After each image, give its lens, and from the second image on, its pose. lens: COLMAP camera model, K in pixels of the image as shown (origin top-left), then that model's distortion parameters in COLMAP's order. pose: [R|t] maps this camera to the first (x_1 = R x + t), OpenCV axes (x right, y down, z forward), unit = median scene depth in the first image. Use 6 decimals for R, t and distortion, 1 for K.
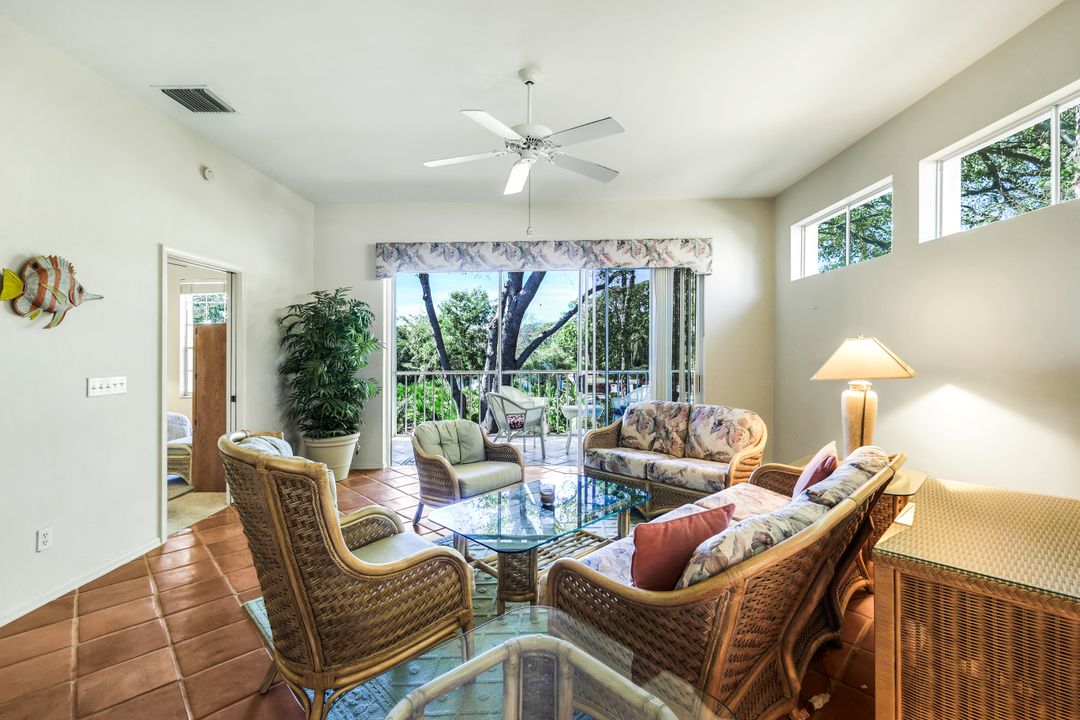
lens RADIAL K [[472.7, 0, 540.4], [0, 472.7, 354.1], [0, 0, 1]] dist [-0.000870, 0.000256]
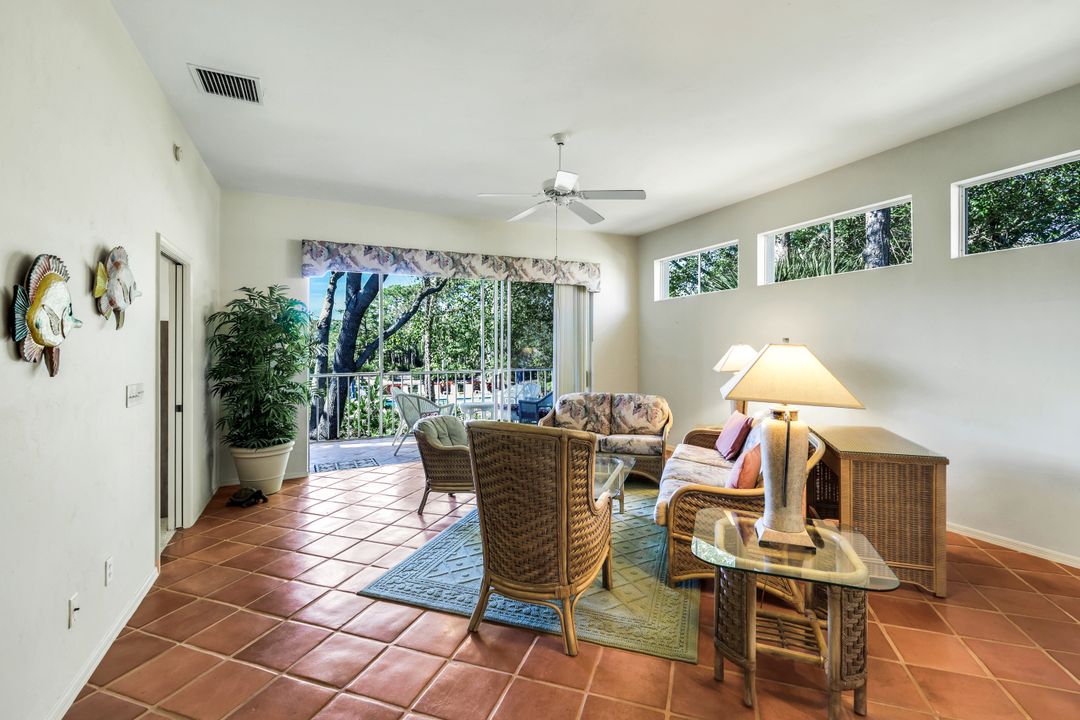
lens RADIAL K [[472.7, 0, 540.4], [0, 472.7, 354.1], [0, 0, 1]] dist [-0.000870, 0.000256]
pose [[0.896042, -0.002048, 0.443964, -0.379701], [0.003223, 0.999993, -0.001892, -0.001238], [-0.443957, 0.003126, 0.896043, -0.070505]]
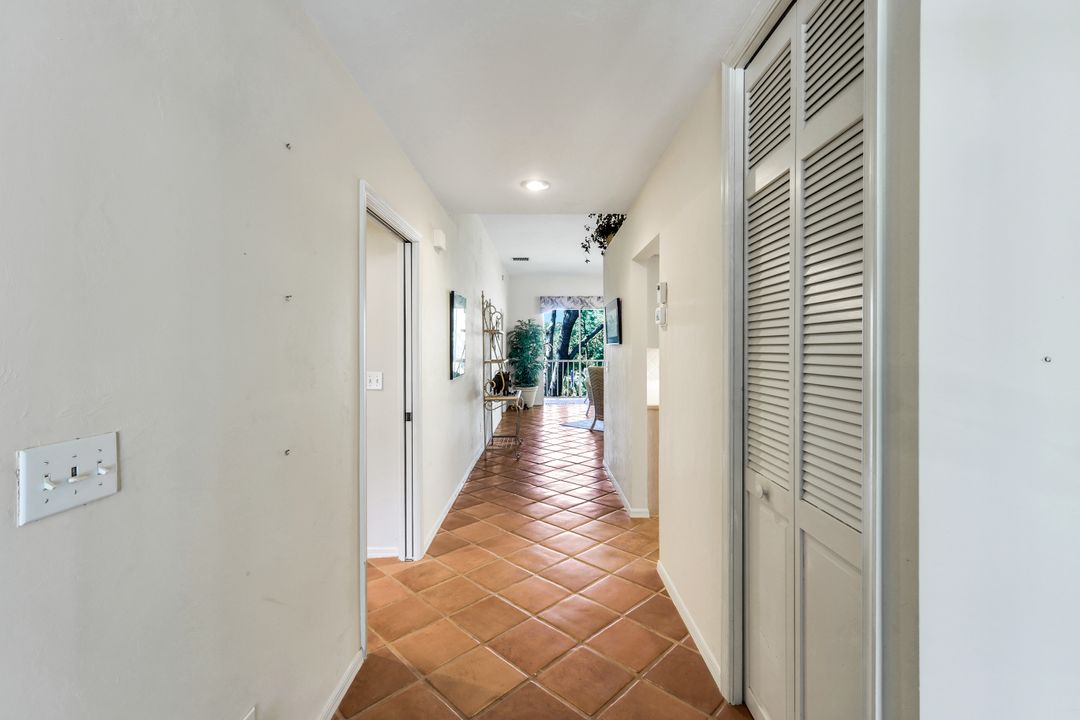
lens RADIAL K [[472.7, 0, 540.4], [0, 472.7, 354.1], [0, 0, 1]] dist [-0.000870, 0.000256]
pose [[0.999959, -0.003821, 0.008256, -0.409307], [0.003825, 0.999993, -0.000402, 0.023432], [-0.008255, 0.000434, 0.999966, -1.212837]]
